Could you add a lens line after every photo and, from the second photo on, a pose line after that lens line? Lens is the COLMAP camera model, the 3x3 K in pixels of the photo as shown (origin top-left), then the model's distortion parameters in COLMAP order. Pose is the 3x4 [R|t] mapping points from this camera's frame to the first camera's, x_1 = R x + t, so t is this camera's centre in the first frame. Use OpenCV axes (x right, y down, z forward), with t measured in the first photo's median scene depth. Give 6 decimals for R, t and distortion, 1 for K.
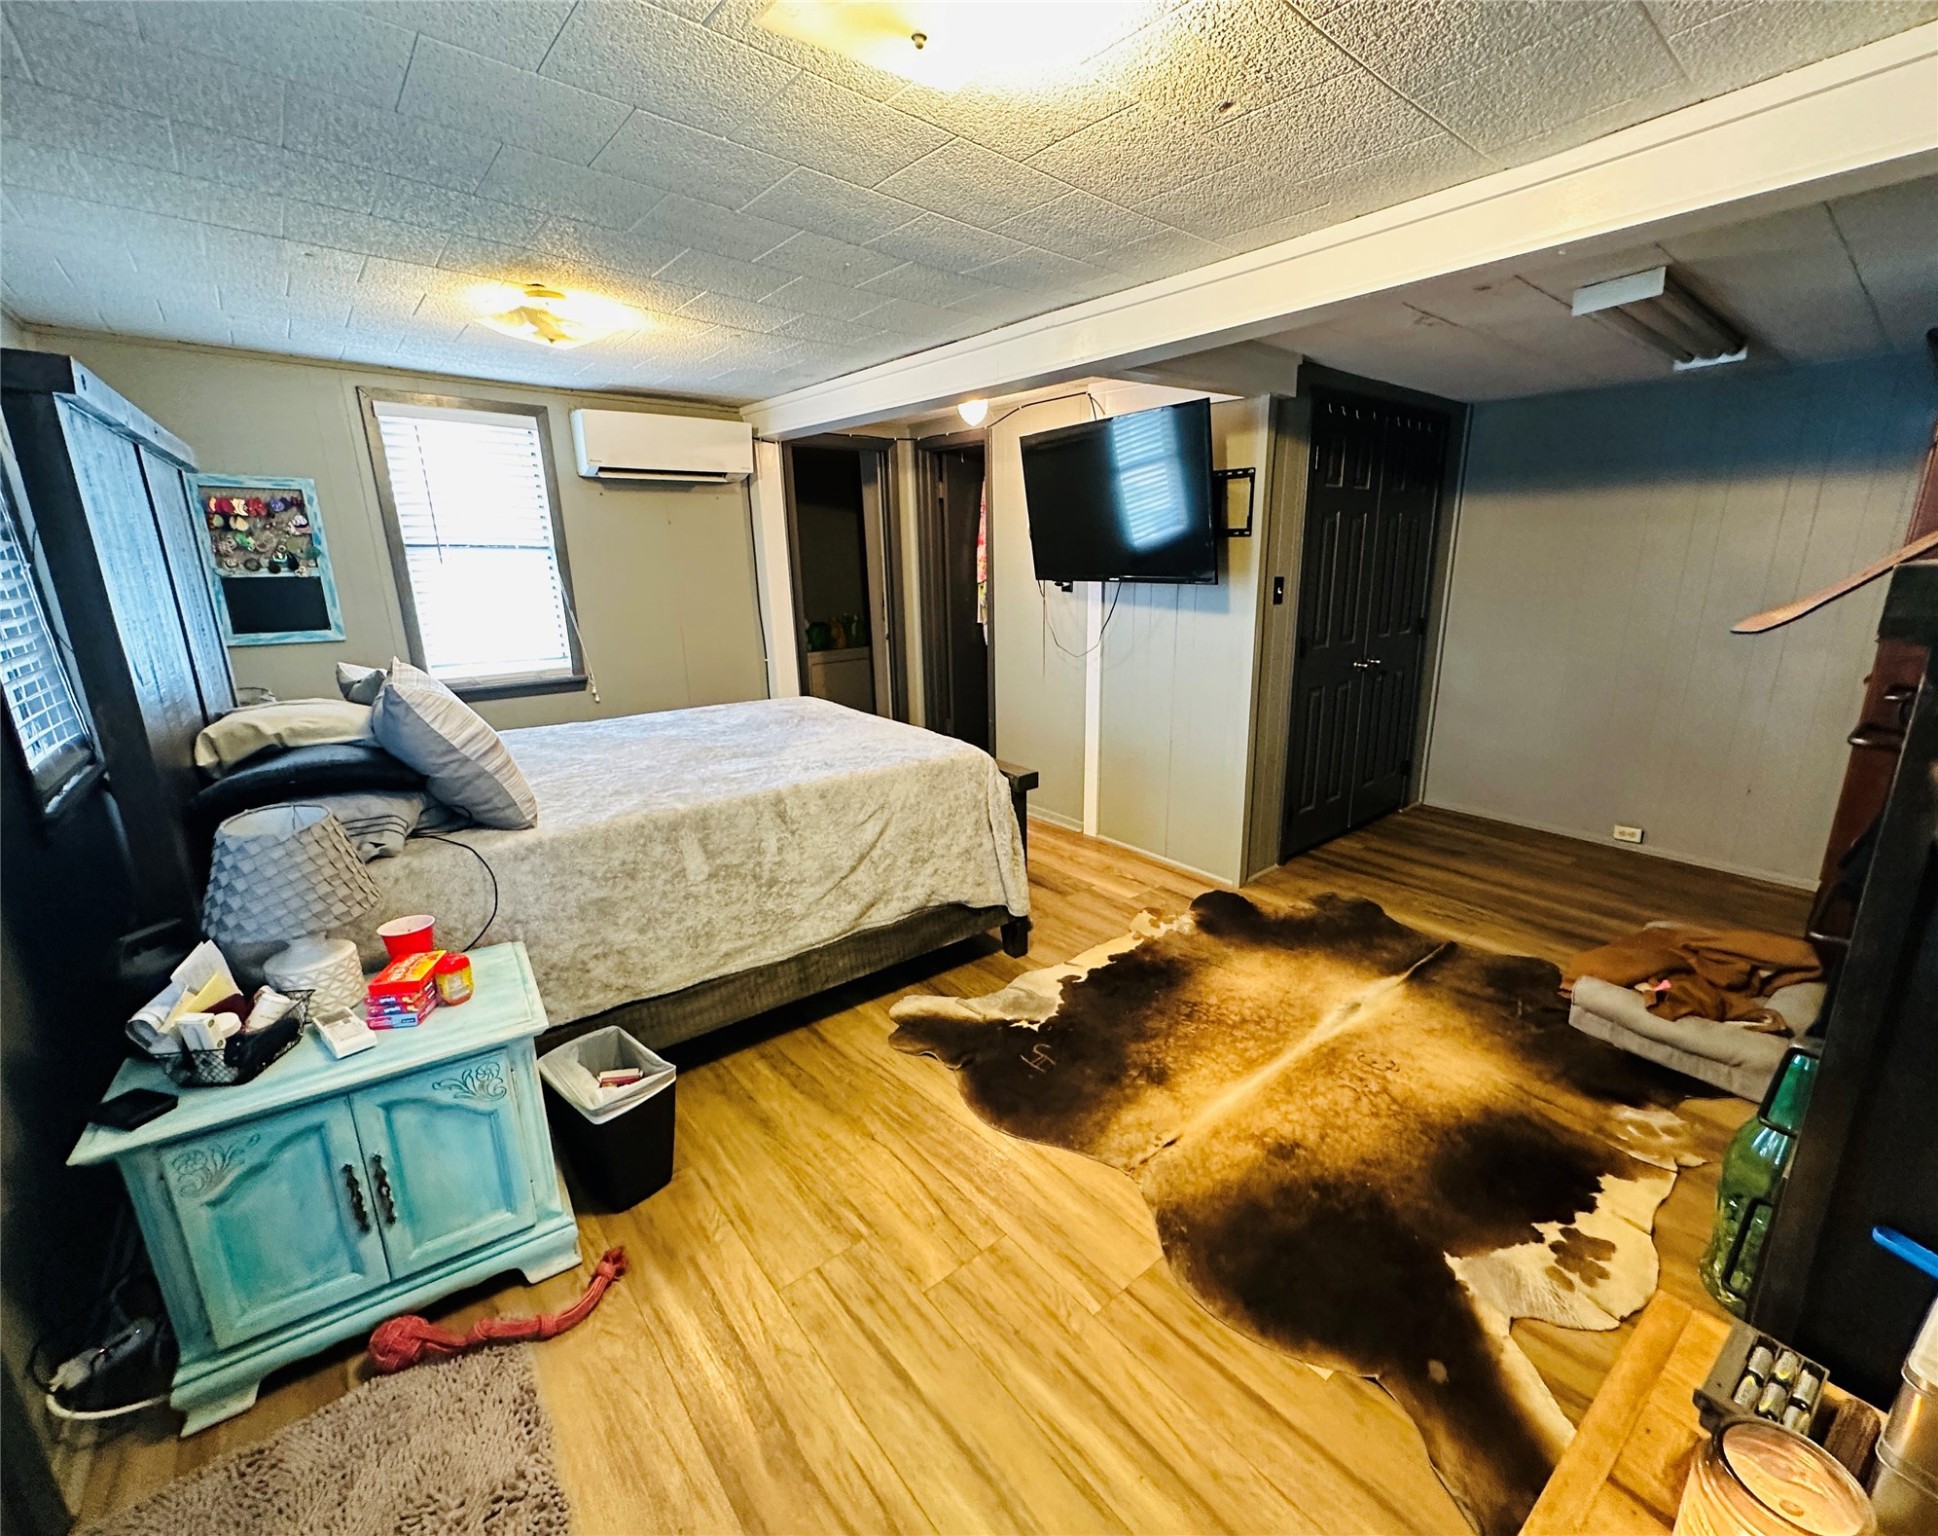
lens RADIAL K [[825.5, 0, 1023.1], [0, 825.5, 766.9], [0, 0, 1]] dist [0.001010, 0.000201]
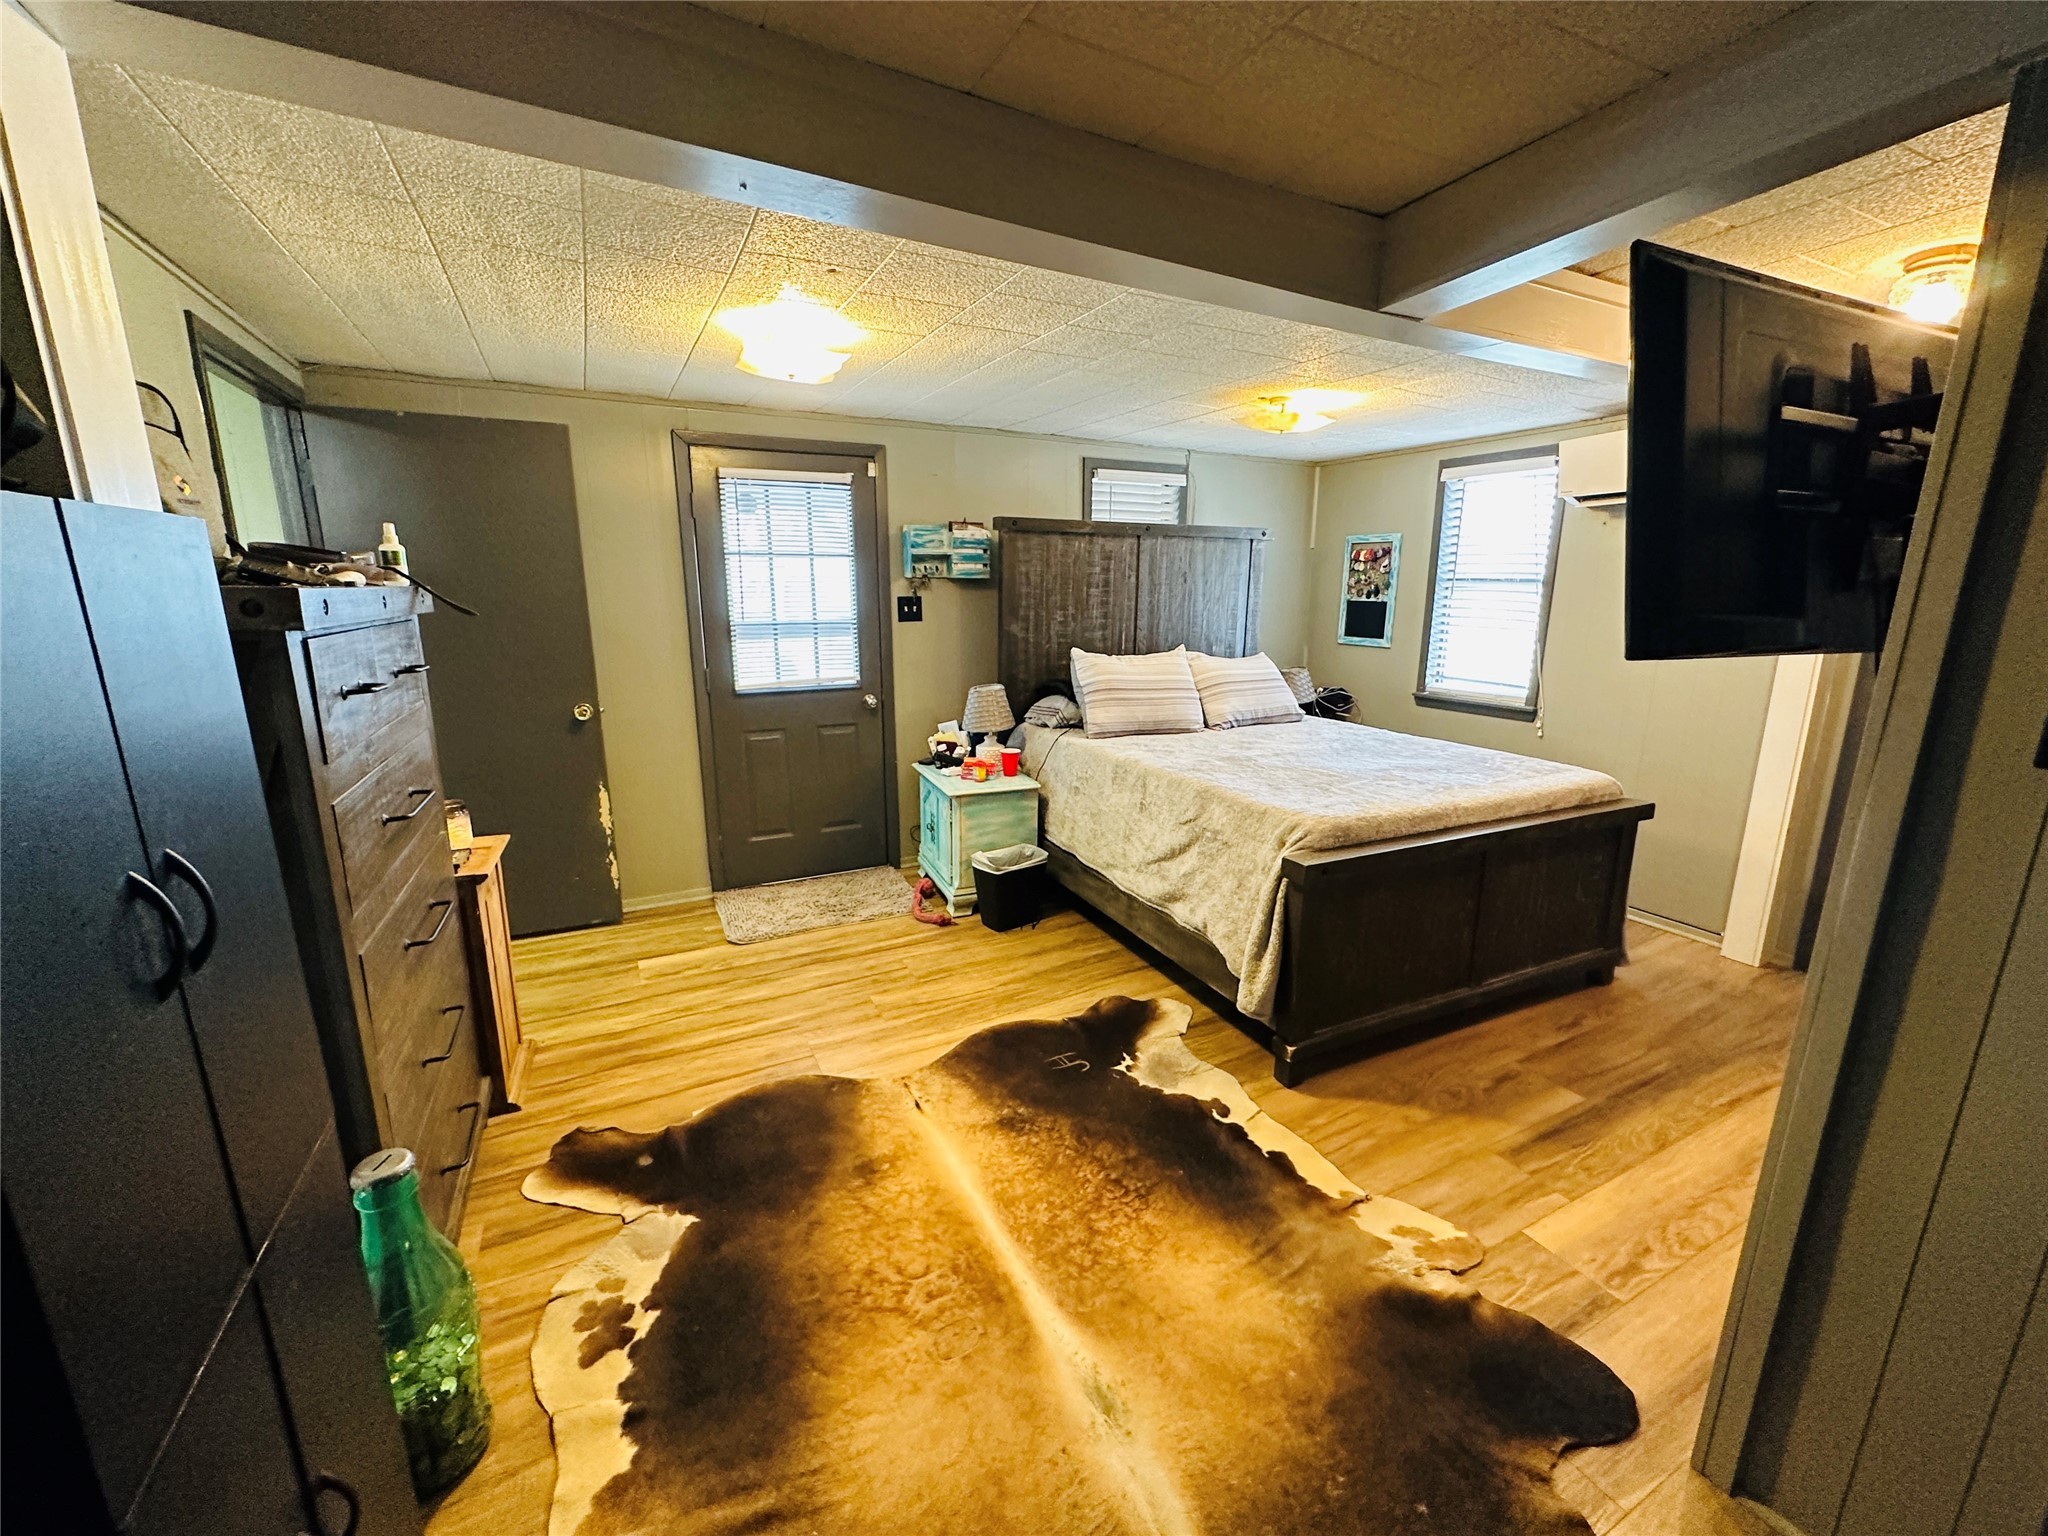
lens RADIAL K [[813.6, 0, 1024.0], [0, 813.6, 768.0], [0, 0, 1]] dist [-0.001153, -0.000026]
pose [[-0.251587, 0.213997, -0.943880, 0.934654], [-0.246119, 0.929042, 0.276235, -0.268224], [0.936018, 0.301804, -0.181066, 1.027410]]
